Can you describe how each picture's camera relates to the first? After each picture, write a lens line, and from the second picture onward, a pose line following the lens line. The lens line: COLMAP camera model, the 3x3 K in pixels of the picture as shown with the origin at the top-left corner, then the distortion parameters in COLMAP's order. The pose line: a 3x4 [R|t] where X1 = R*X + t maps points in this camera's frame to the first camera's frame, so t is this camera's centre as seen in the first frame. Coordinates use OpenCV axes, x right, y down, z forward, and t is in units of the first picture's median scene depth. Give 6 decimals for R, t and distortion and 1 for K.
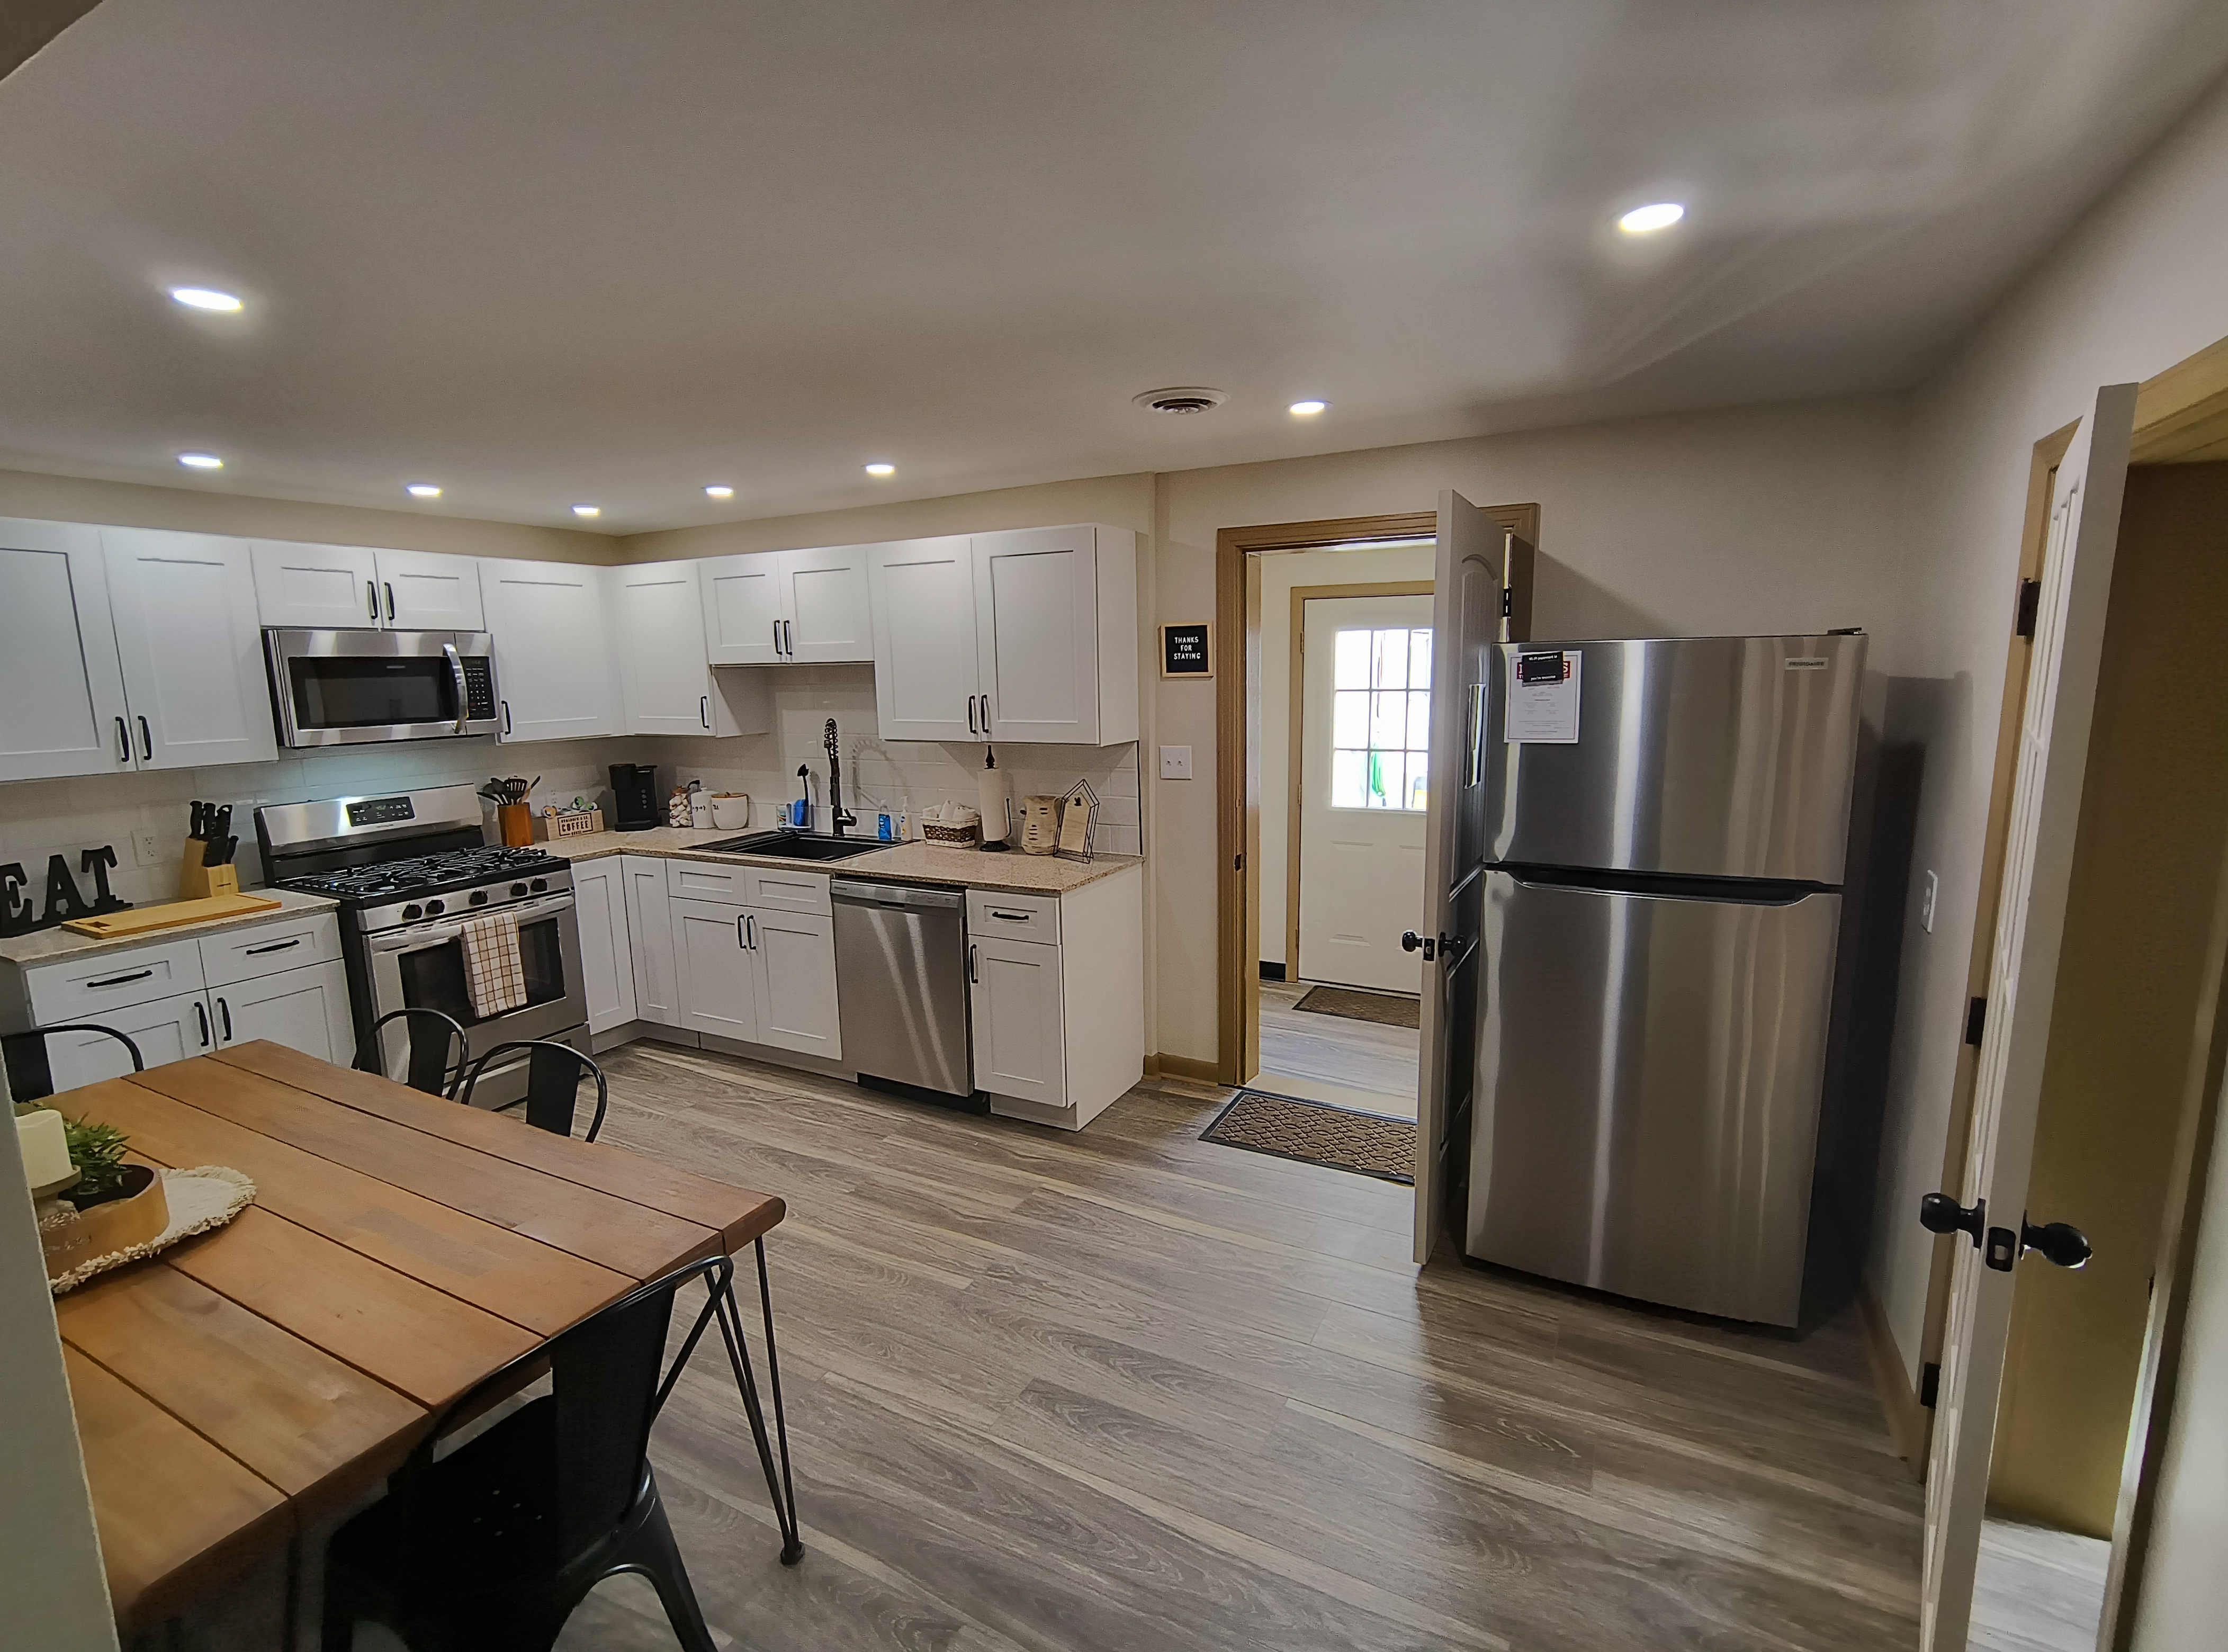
lens RADIAL K [[1026.7, 0, 1109.8], [0, 1026.7, 832.9], [0, 0, 1]] dist [-0.003713, 0.005318]
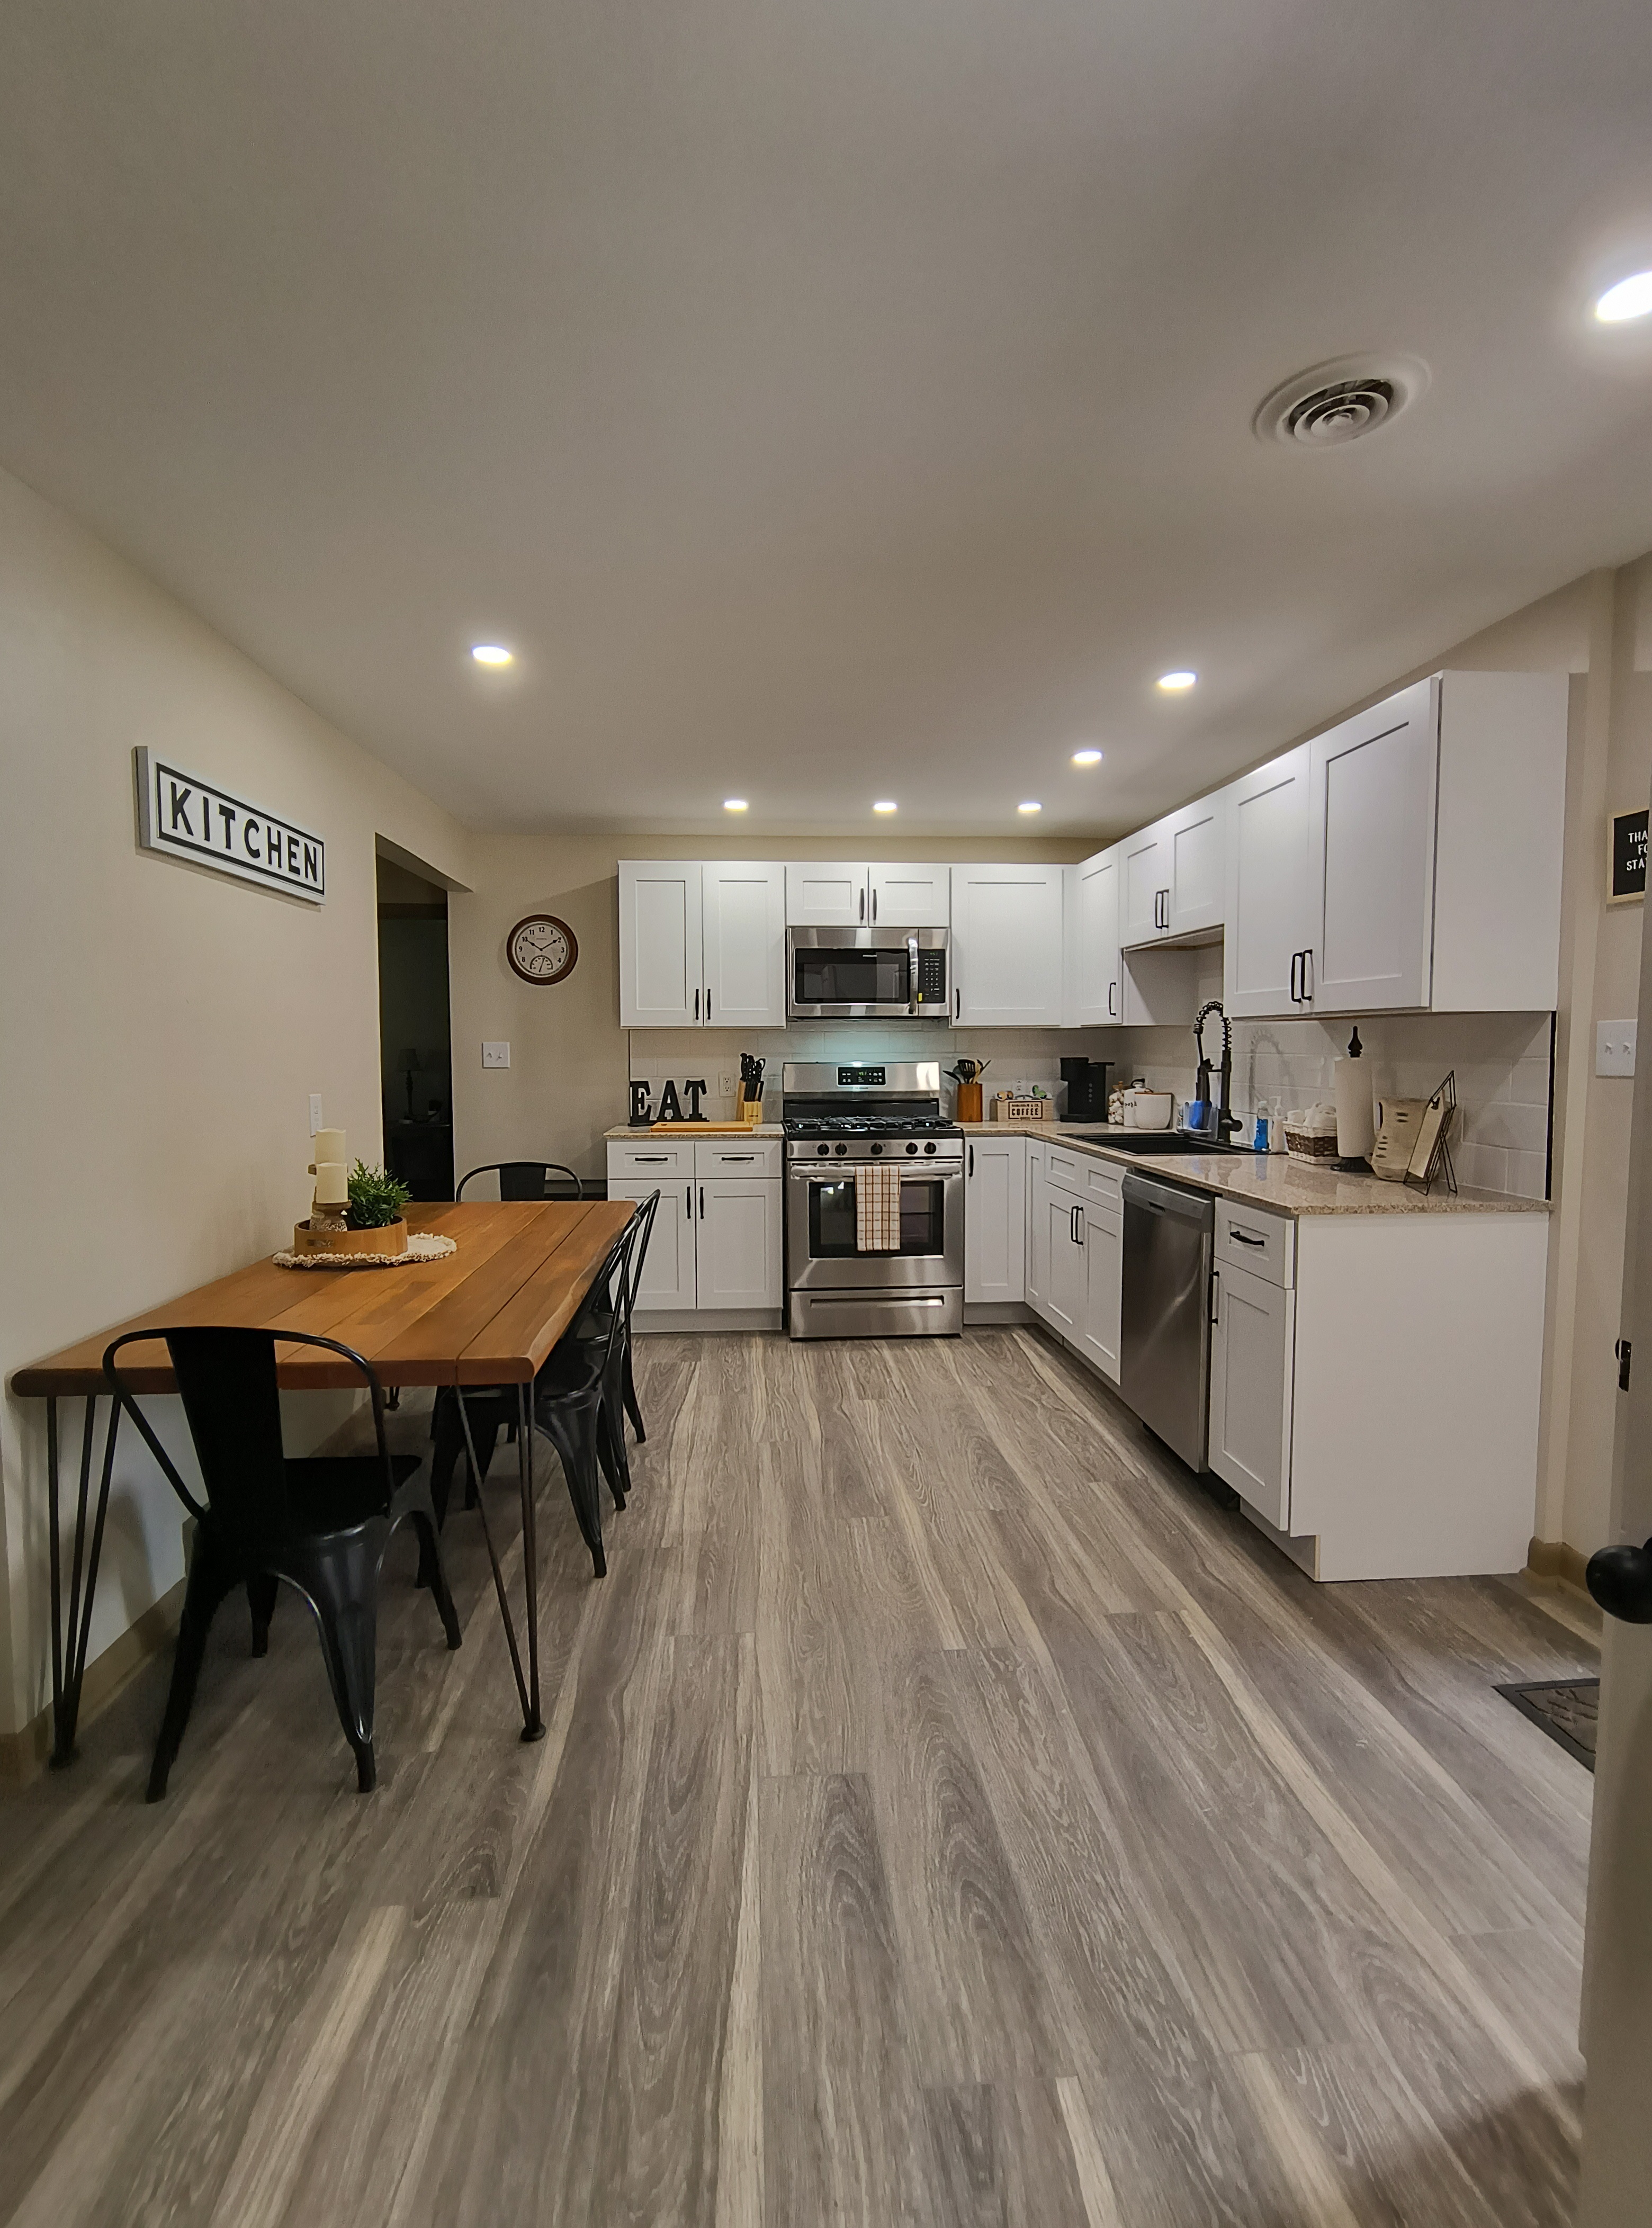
lens RADIAL K [[1020.2, 0, 810.0], [0, 1020.2, 1110.3], [0, 0, 1]] dist [-0.001438, 0.001307]
pose [[0.526742, 0.073753, -0.846819, 0.333026], [-0.145623, 0.989330, -0.004416, 0.037604], [0.837458, 0.125643, 0.531862, 0.332086]]
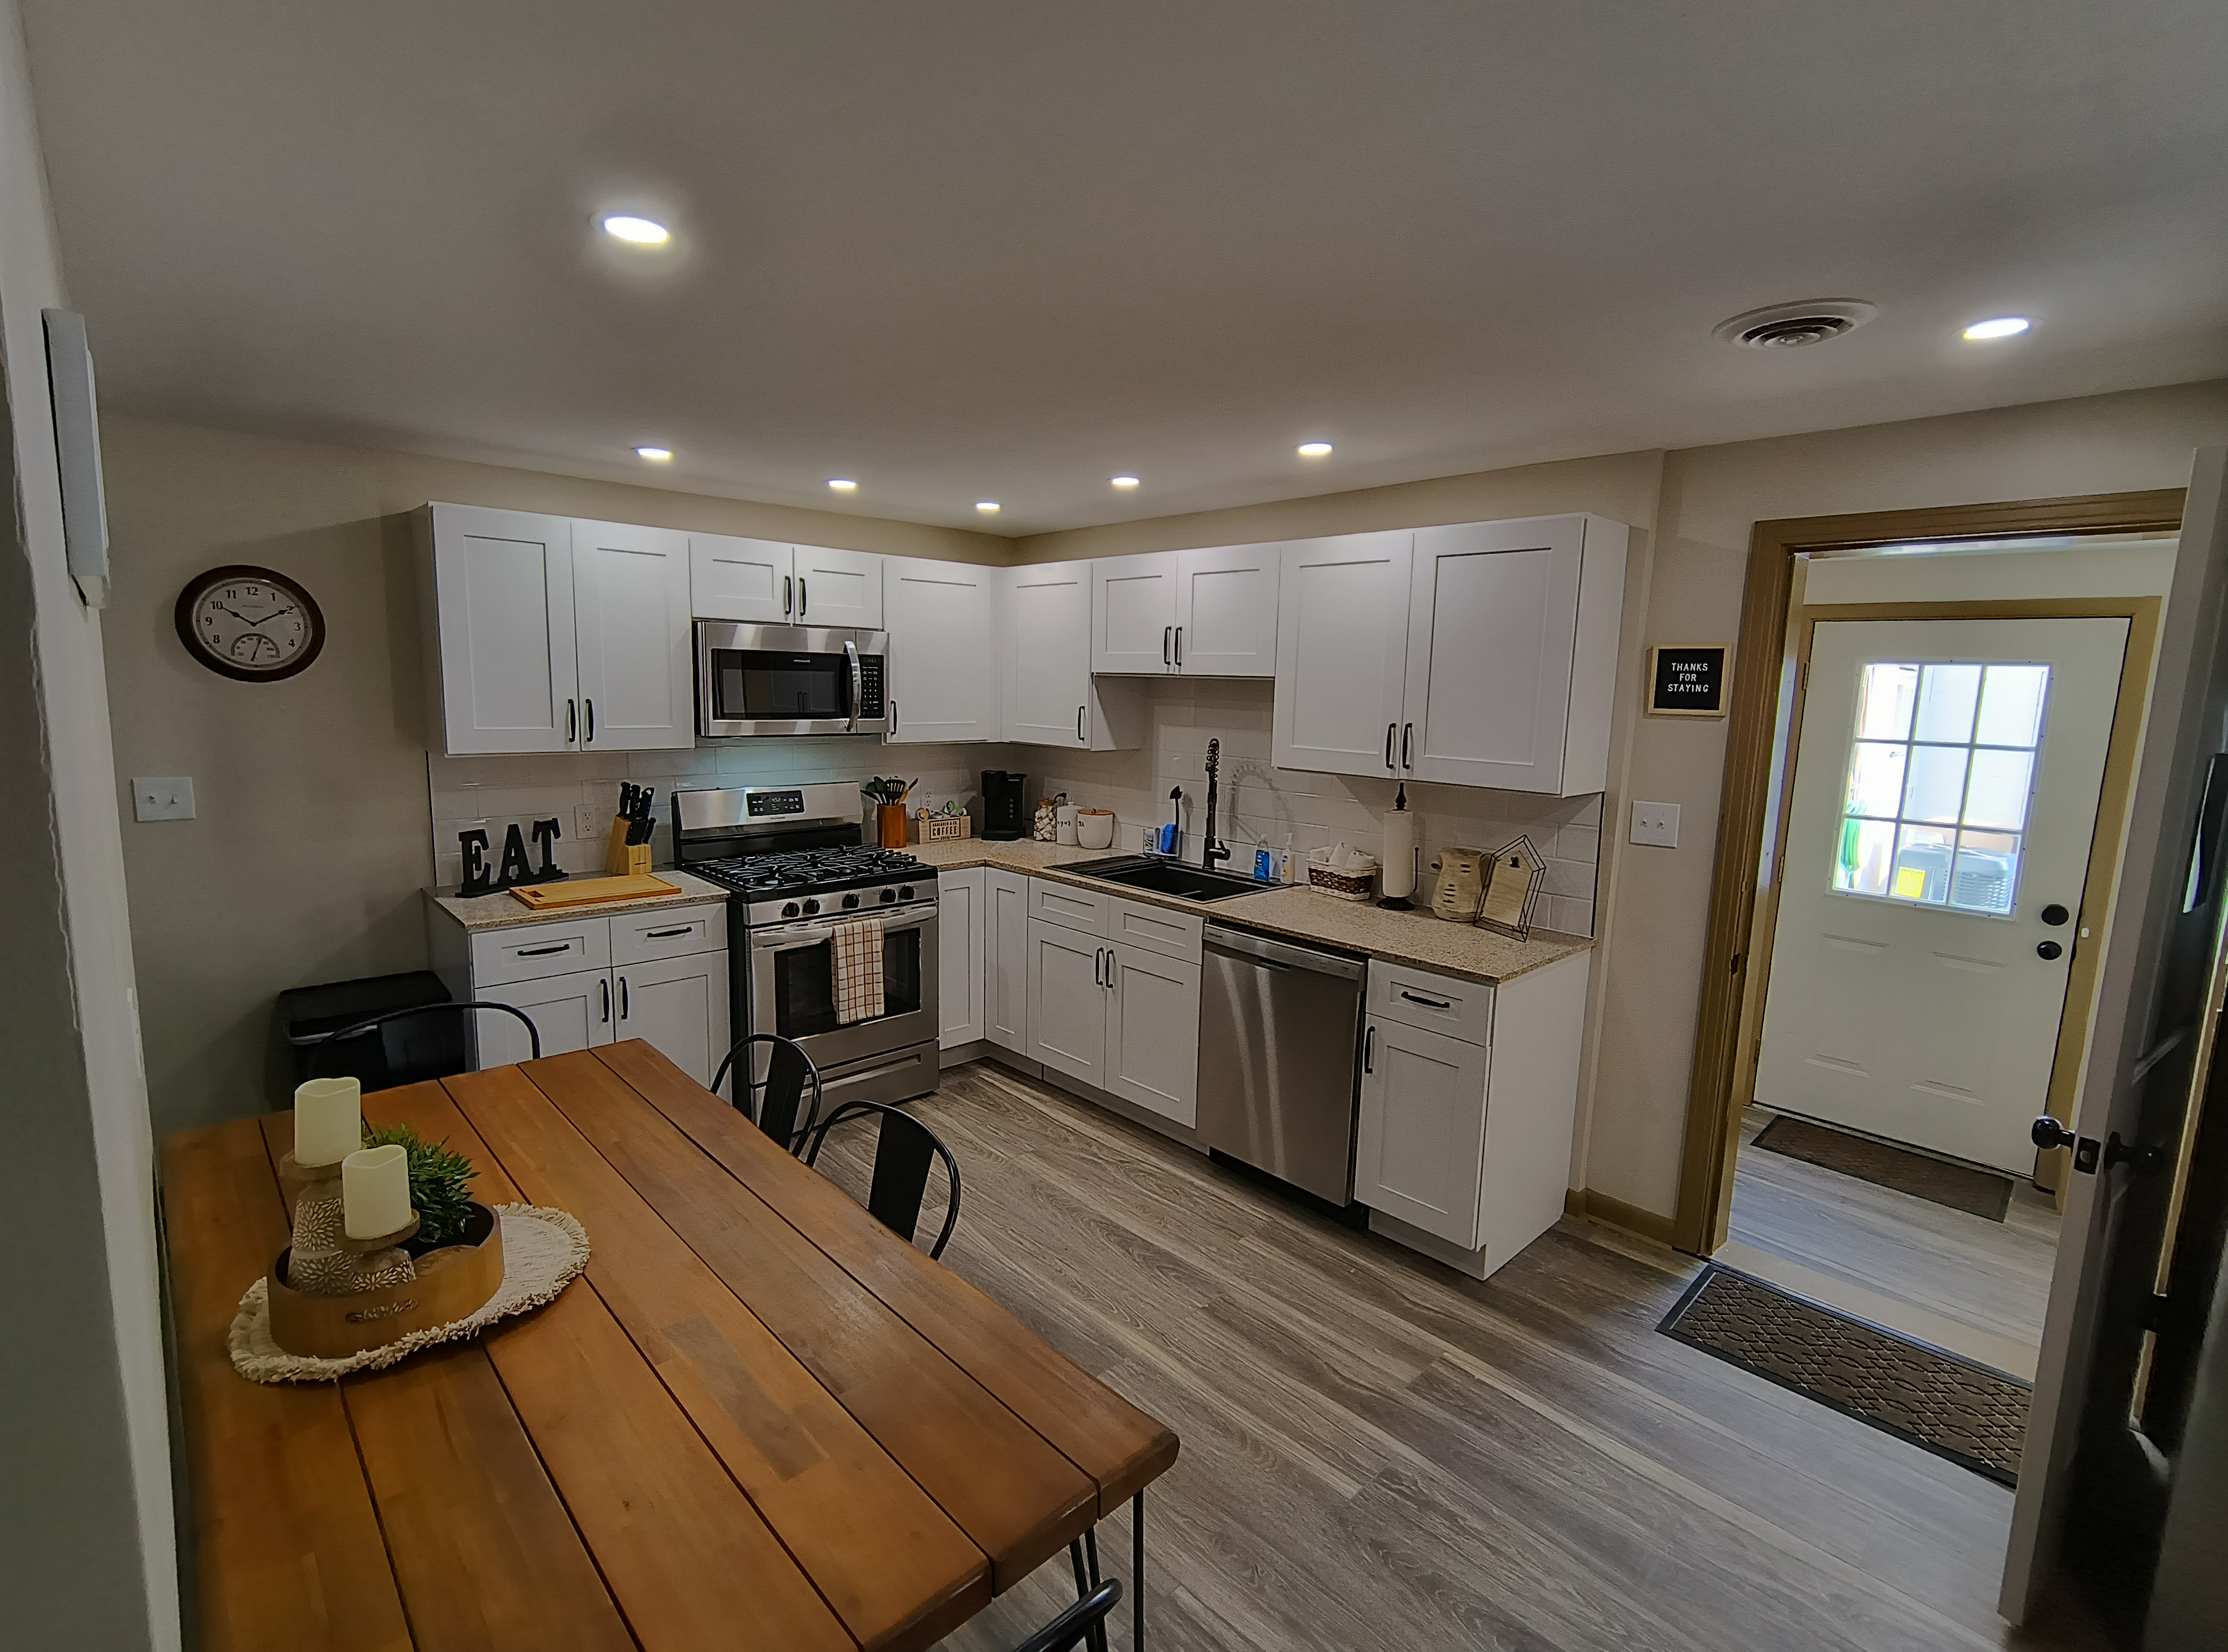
lens RADIAL K [[1026.7, 0, 1113.1], [0, 1026.7, 828.2], [0, 0, 1]] dist [-0.003713, 0.005318]
pose [[0.948067, 0.088032, -0.305645, -0.090934], [-0.094315, 0.995525, -0.005820, -0.024332], [0.303765, 0.034345, 0.952128, 0.151240]]
